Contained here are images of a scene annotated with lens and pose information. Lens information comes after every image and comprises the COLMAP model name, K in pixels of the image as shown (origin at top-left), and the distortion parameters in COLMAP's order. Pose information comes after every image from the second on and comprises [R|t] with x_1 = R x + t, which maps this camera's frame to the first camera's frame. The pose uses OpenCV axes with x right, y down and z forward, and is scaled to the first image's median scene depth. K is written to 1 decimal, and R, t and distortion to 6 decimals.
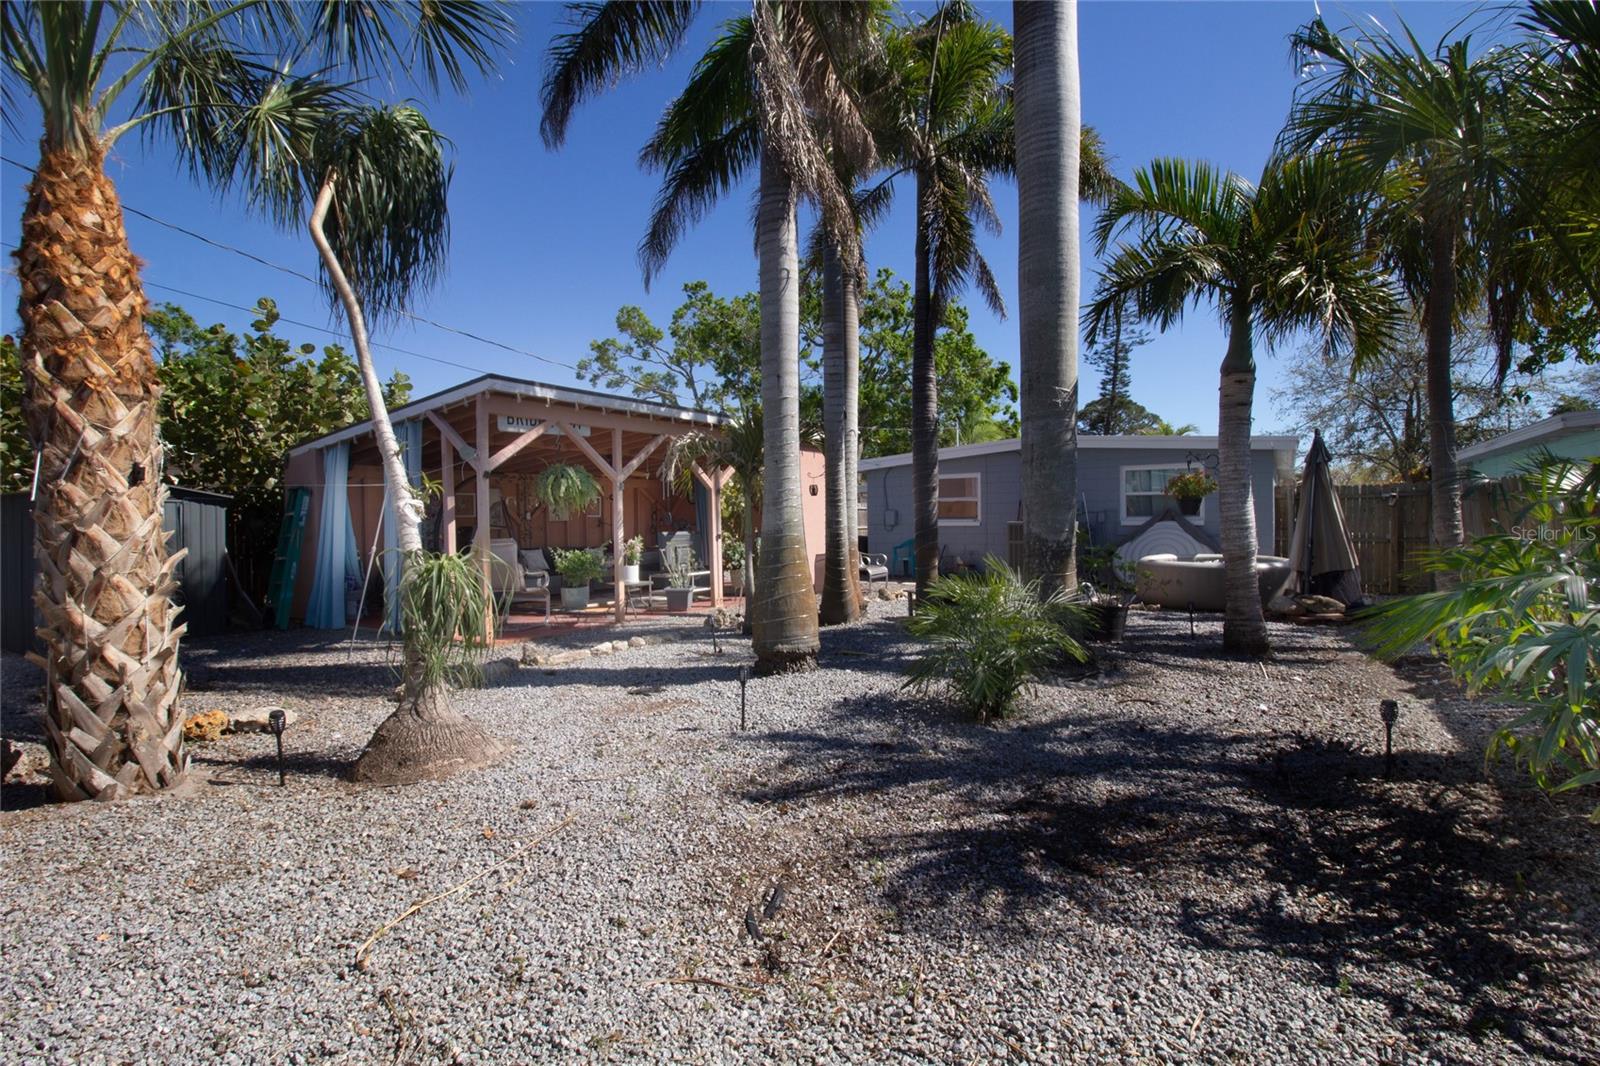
lens RADIAL K [[763.9, 0, 800.0], [0, 763.9, 533.0], [0, 0, 1]] dist [-0.000551, -0.000047]
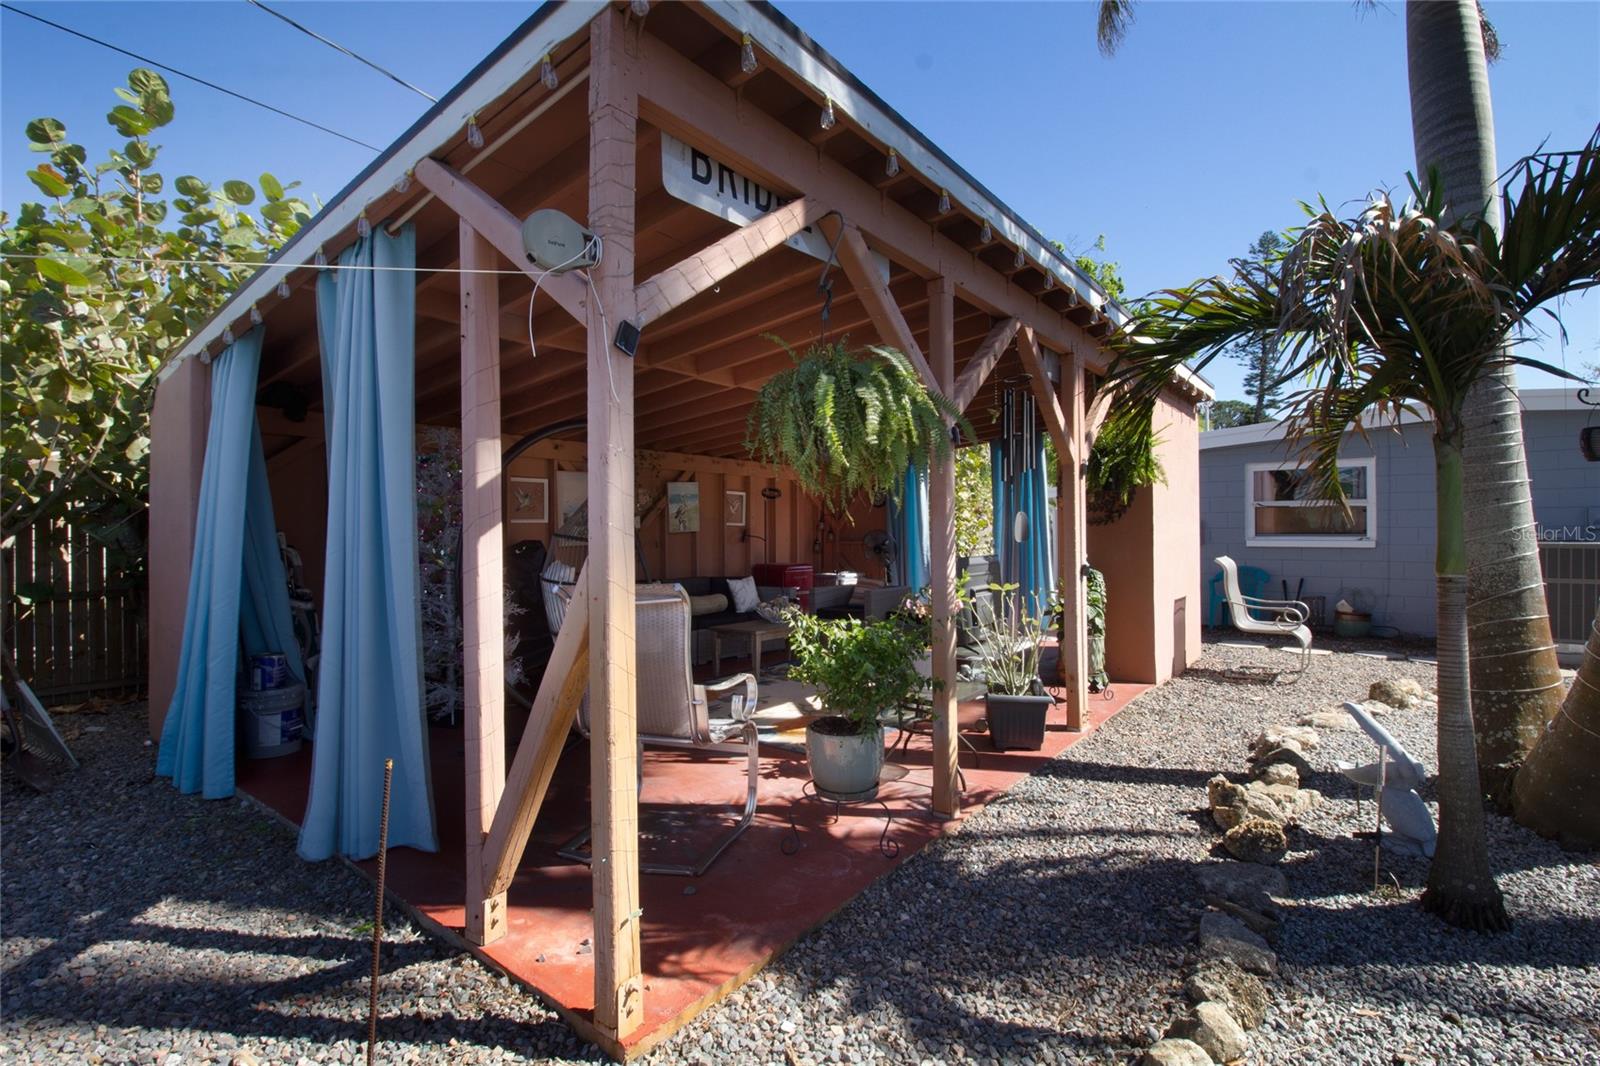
lens RADIAL K [[730.6, 0, 800.0], [0, 730.6, 533.0], [0, 0, 1]] dist [-0.042744, 0.000199]
pose [[0.999010, 0.008748, -0.043614, -0.324573], [-0.009476, 0.999819, -0.016514, -0.010803], [0.043462, 0.016911, 0.998912, 0.727193]]
